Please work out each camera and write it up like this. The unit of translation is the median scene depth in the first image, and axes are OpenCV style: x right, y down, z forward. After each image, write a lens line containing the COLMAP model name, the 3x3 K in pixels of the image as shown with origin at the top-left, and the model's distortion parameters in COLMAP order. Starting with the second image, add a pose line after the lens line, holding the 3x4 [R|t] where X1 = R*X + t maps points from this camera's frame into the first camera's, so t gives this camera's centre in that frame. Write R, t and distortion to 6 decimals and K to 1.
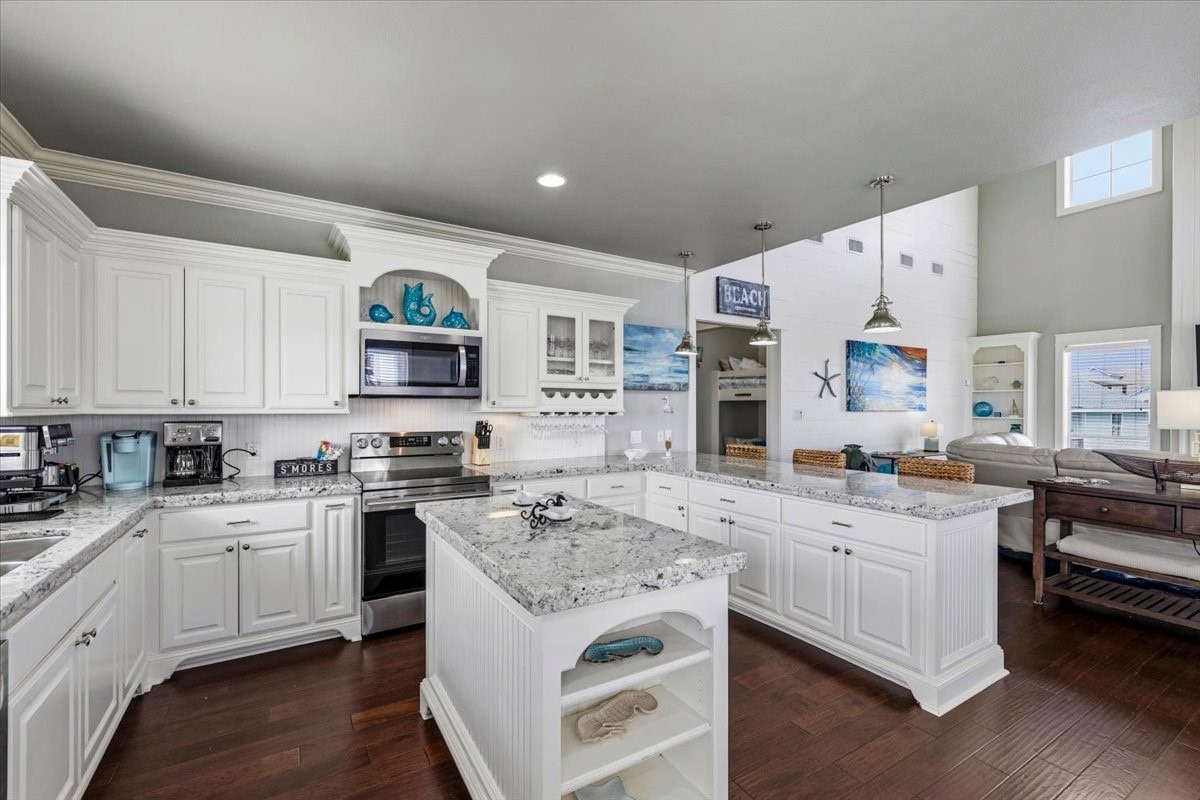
lens RADIAL K [[530.7, 0, 618.3], [0, 530.7, 408.6], [0, 0, 1]] dist [0.012290, 0.001141]
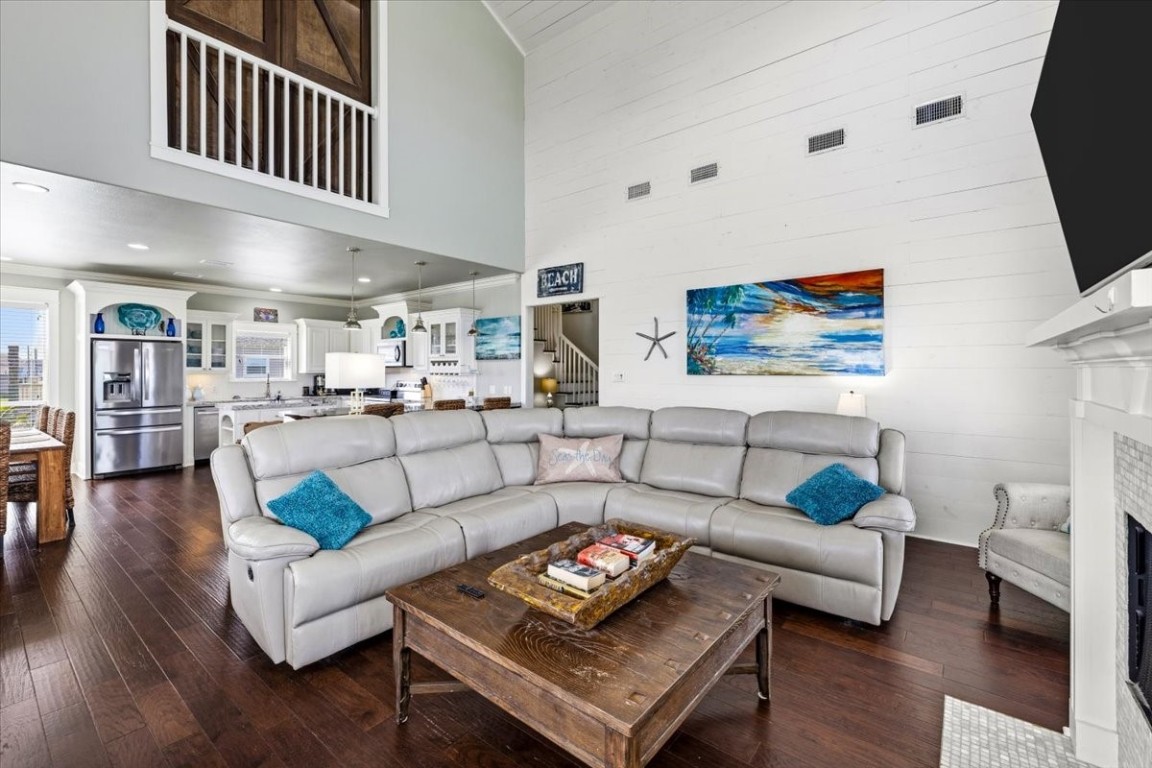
lens RADIAL K [[489.0, 0, 565.9], [0, 489.0, 366.5], [0, 0, 1]] dist [0.000121, 0.001279]
pose [[0.307011, -0.012309, -0.951626, 2.088709], [-0.002548, 0.999902, -0.013756, 0.006831], [0.951702, 0.006648, 0.306950, 1.081412]]
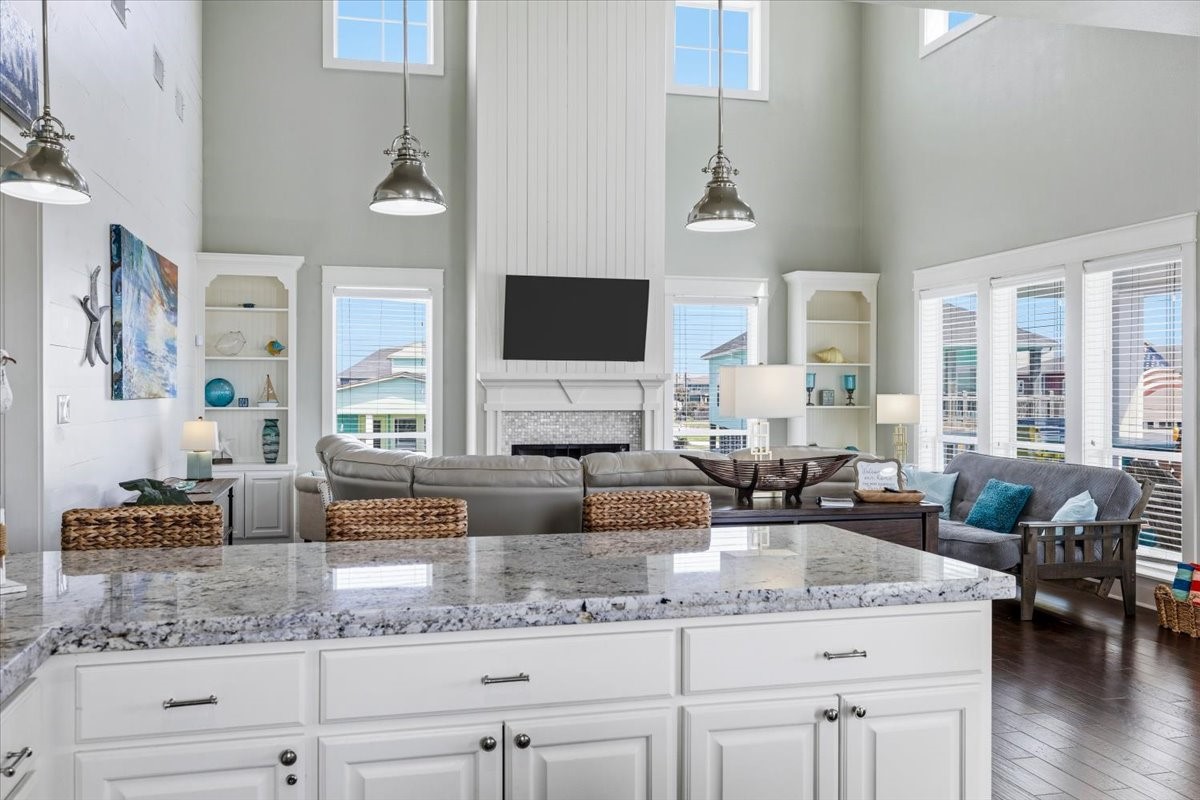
lens RADIAL K [[1041.3, 0, 599.2], [0, 1041.3, 393.5], [0, 0, 1]] dist [0.021698, 0.007682]
pose [[0.319361, -0.006537, 0.947611, -0.394345], [0.004131, 0.999976, 0.005506, -0.004822], [-0.947624, 0.002157, 0.319381, 0.771783]]
